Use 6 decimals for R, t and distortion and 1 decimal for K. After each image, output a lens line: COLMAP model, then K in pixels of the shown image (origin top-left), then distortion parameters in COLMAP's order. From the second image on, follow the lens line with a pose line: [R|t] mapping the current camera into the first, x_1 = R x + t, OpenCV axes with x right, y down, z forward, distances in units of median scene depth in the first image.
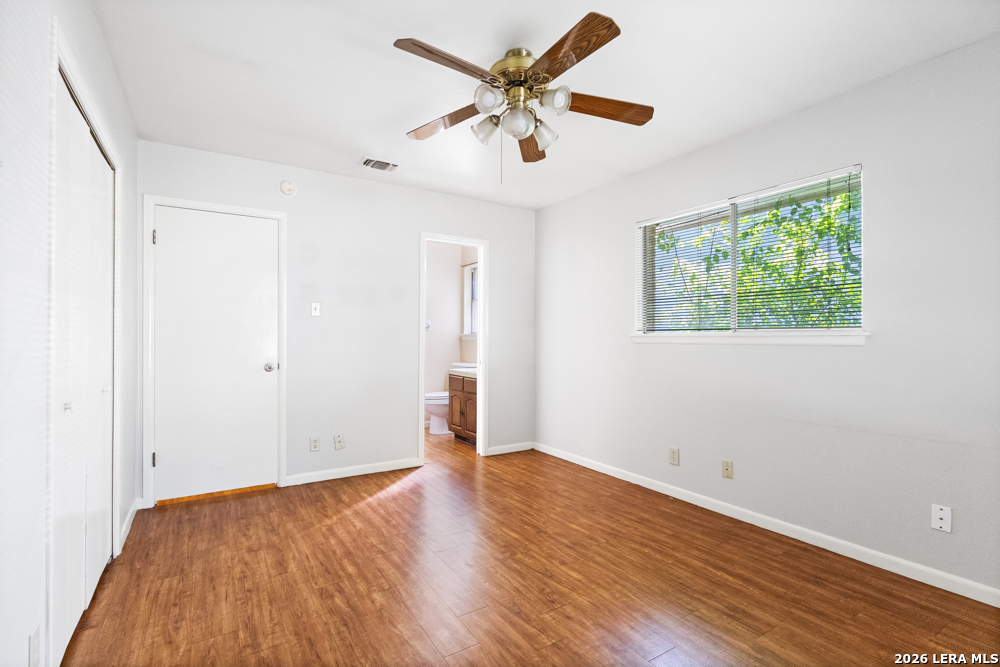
lens RADIAL K [[461.0, 0, 500.0], [0, 461.0, 336.1], [0, 0, 1]] dist [-0.002983, 0.002367]
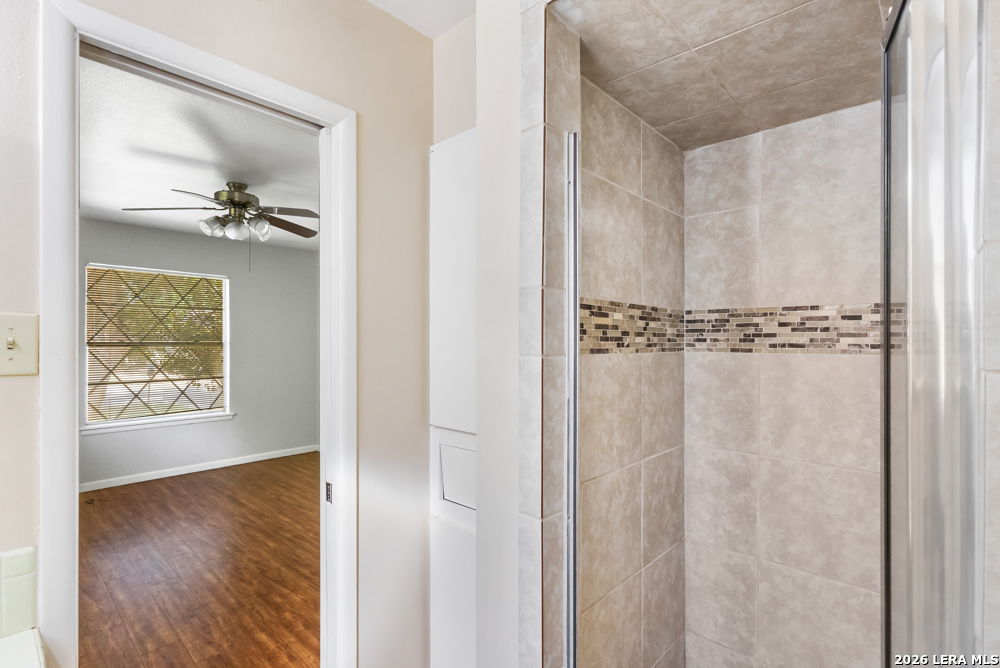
lens RADIAL K [[461.0, 0, 497.4], [0, 461.0, 341.8], [0, 0, 1]] dist [-0.002983, 0.002367]
pose [[-0.963584, 0.002117, -0.267398, -0.326375], [0.004970, 0.999938, -0.009992, -0.051395], [0.267360, -0.010957, -0.963534, 2.322835]]
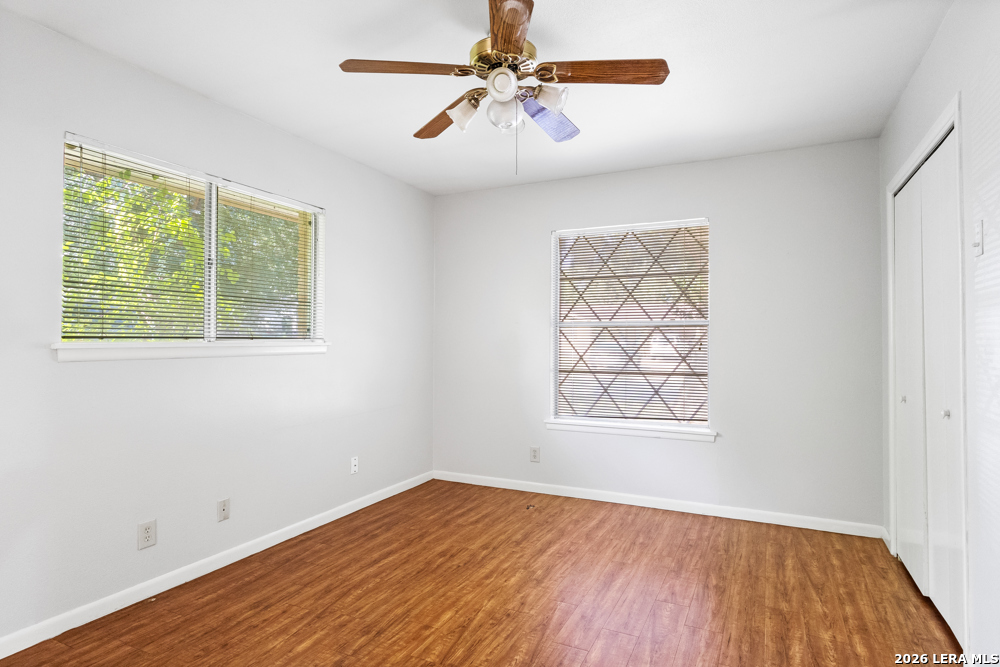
lens RADIAL K [[561.2, 0, 497.9], [0, 561.2, 329.6], [0, 0, 1]] dist [0.004508, -0.000037]
pose [[-0.526642, 0.012168, 0.850000, -0.760363], [-0.004847, 0.999838, -0.017316, -0.019205], [-0.850073, -0.013239, -0.526498, 1.378871]]
